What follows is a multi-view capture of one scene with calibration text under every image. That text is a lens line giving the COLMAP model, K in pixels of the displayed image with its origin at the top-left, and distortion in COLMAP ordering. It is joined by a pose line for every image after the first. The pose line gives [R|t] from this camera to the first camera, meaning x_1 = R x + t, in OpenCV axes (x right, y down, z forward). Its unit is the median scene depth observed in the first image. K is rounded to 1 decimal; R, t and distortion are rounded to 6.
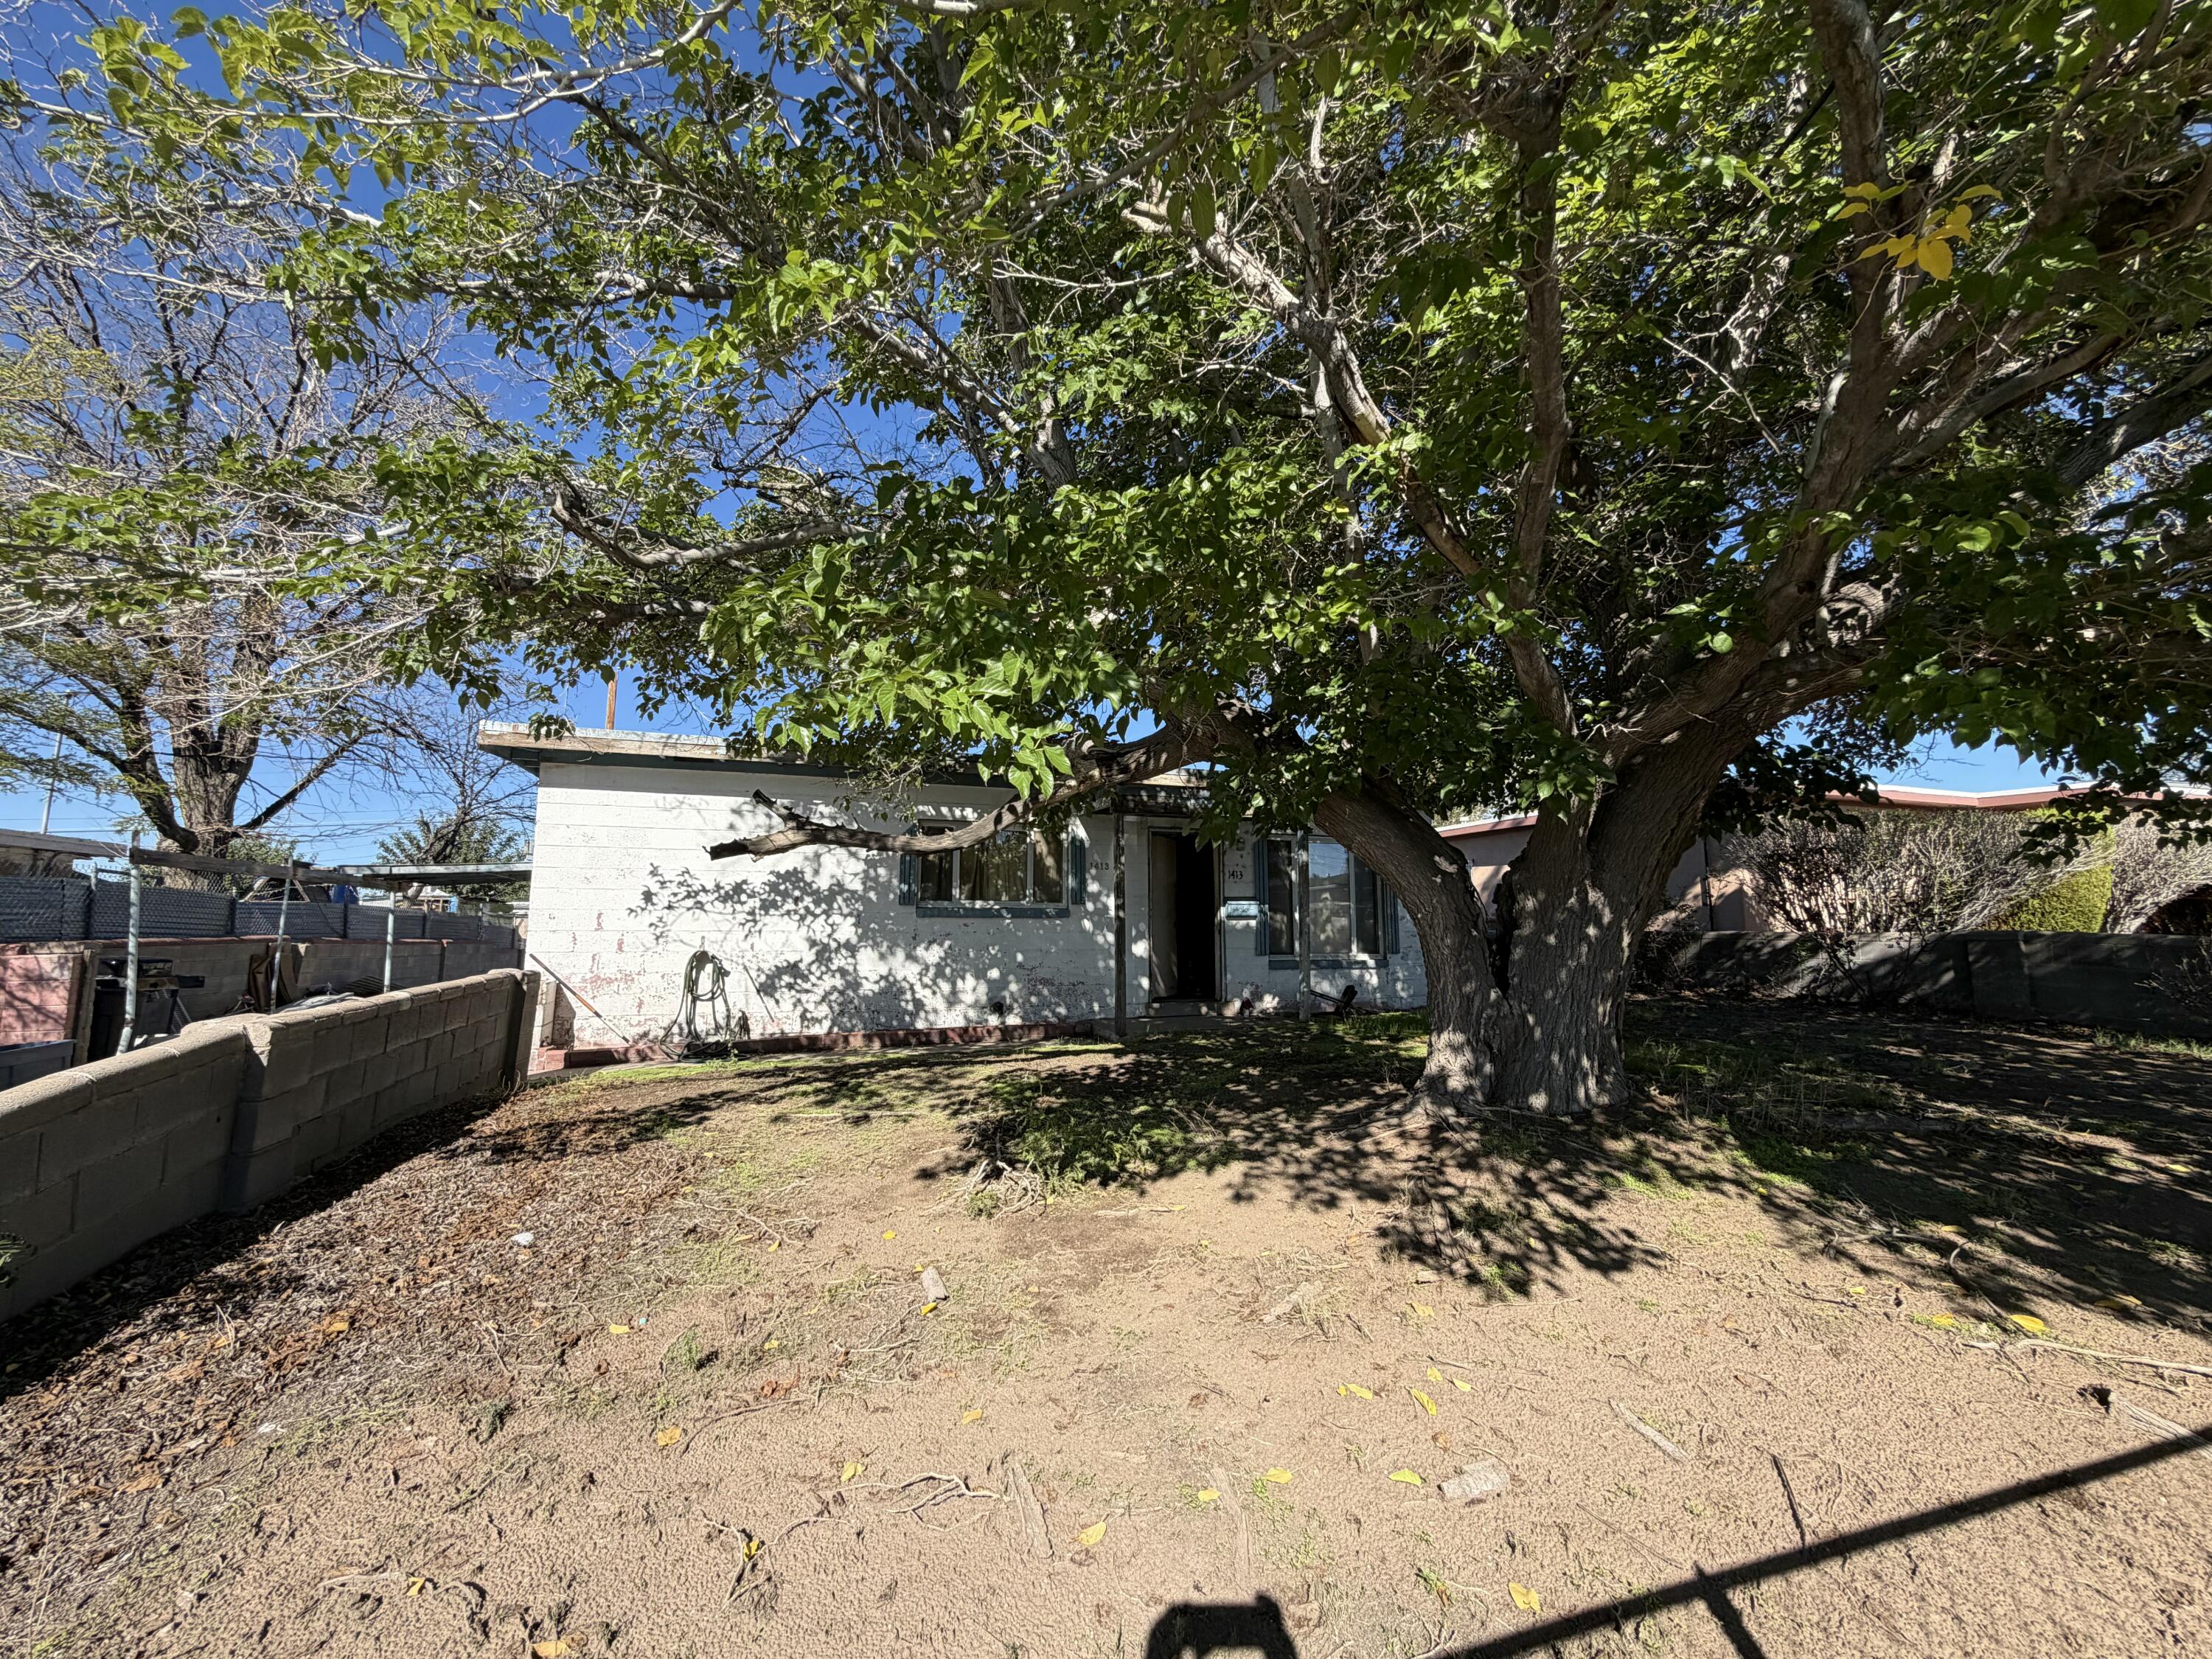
lens RADIAL K [[886.7, 0, 1106.7], [0, 886.7, 827.9], [0, 0, 1]] dist [0.002361, -0.000298]
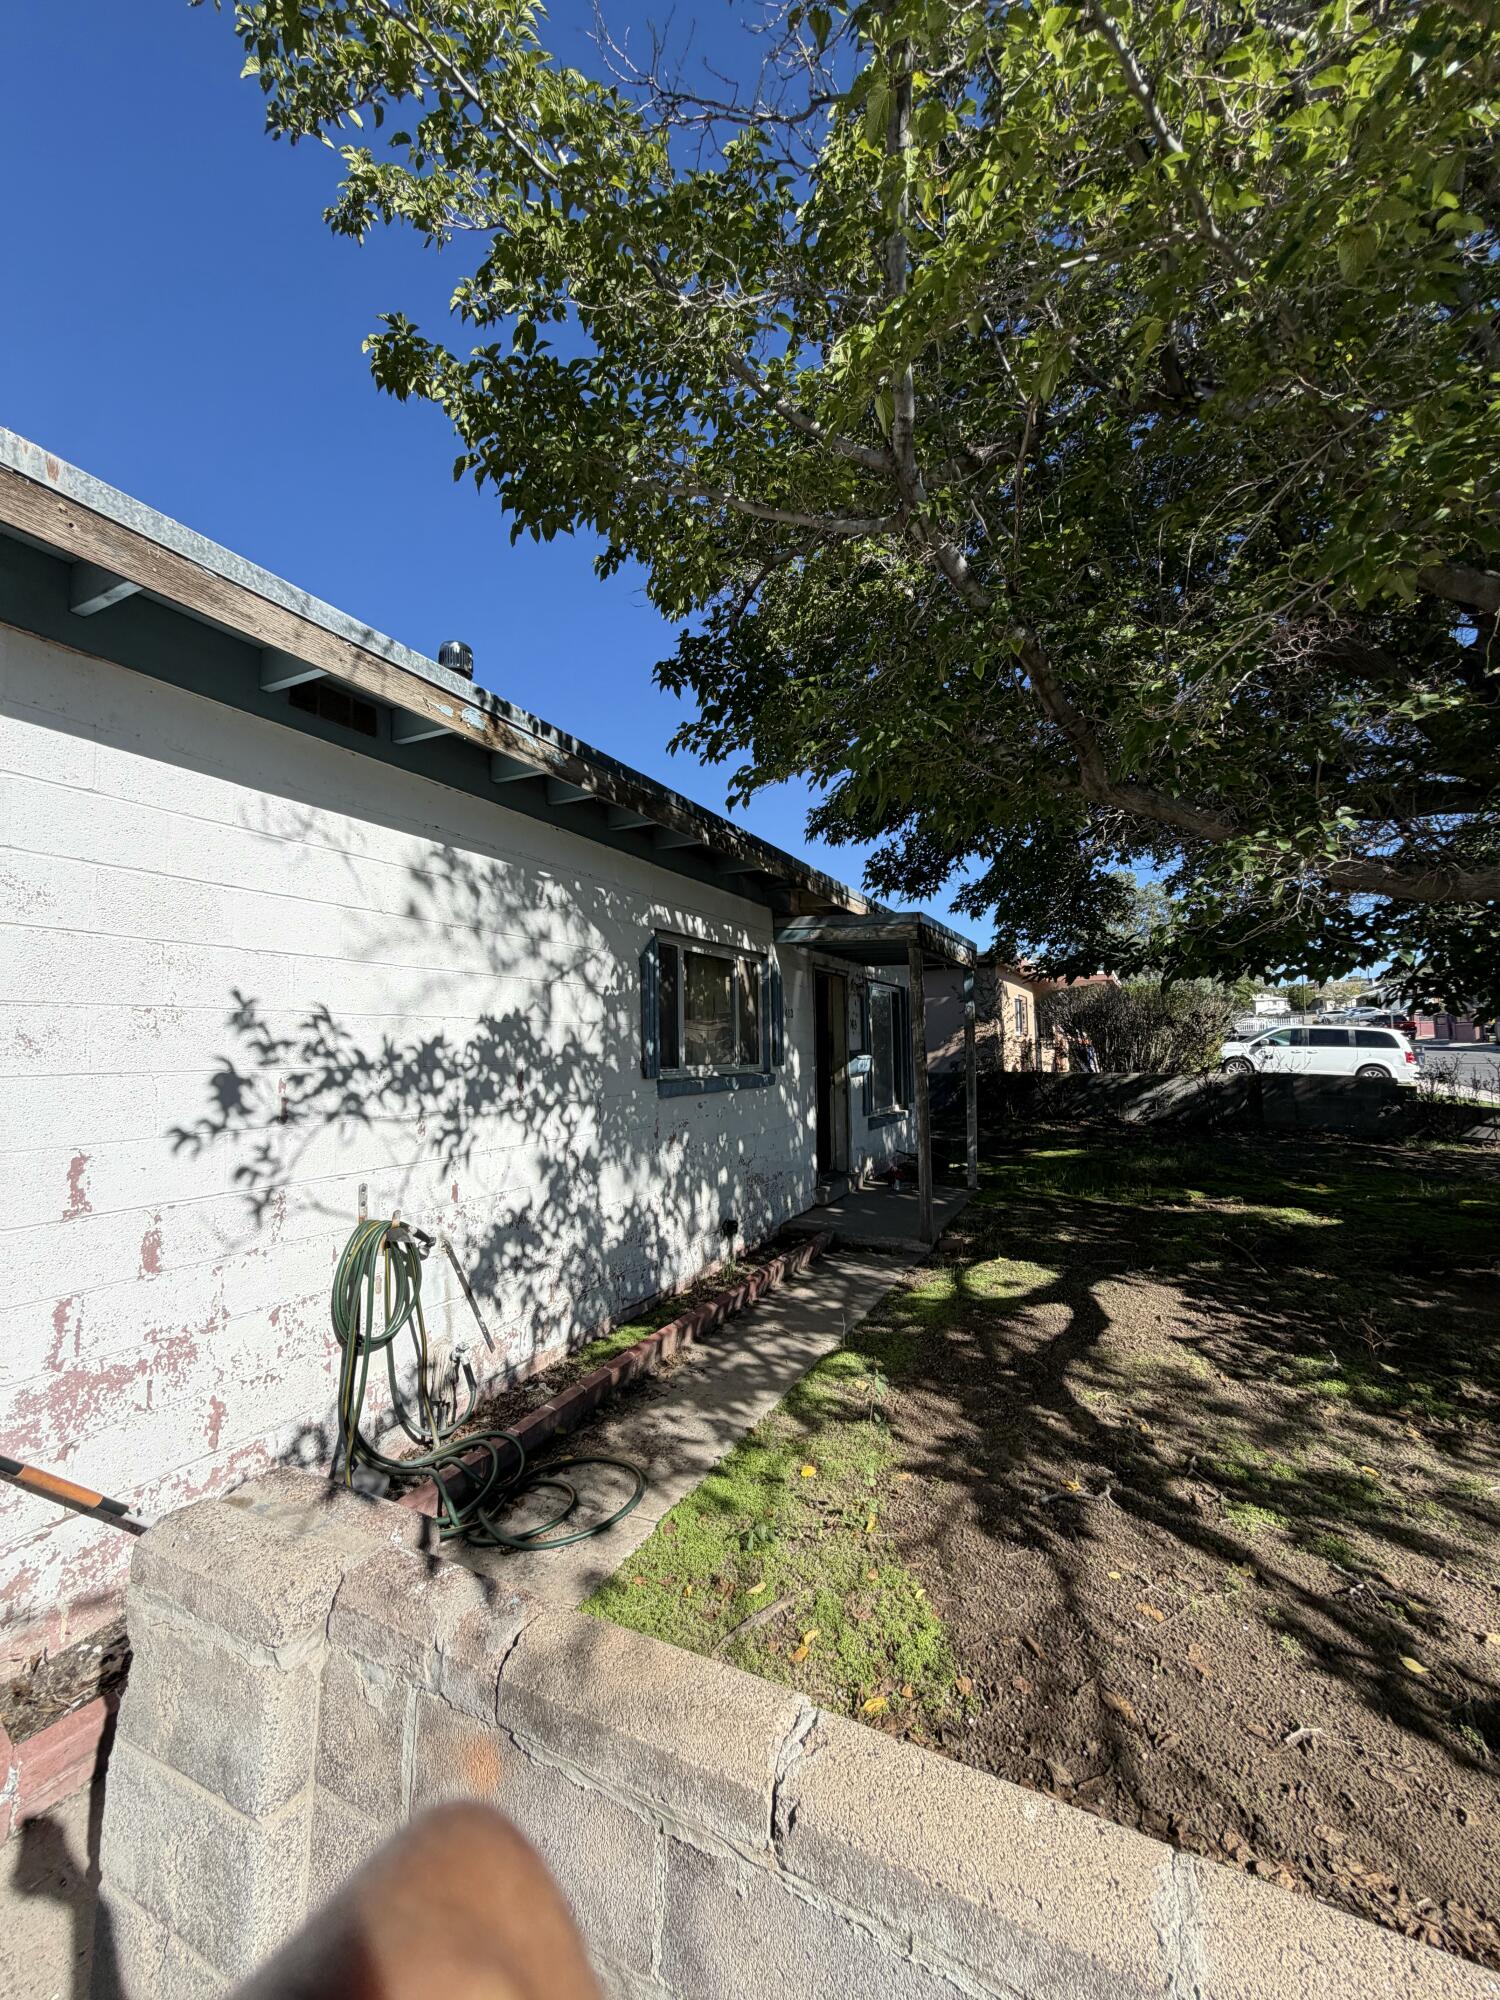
lens RADIAL K [[801.7, 0, 750.2], [0, 801.7, 998.0], [0, 0, 1]] dist [0.002361, -0.000298]
pose [[0.694444, 0.035318, 0.718679, -0.569895], [-0.073483, 0.997054, 0.022008, 0.020264], [-0.715785, -0.068094, 0.694993, 0.617472]]
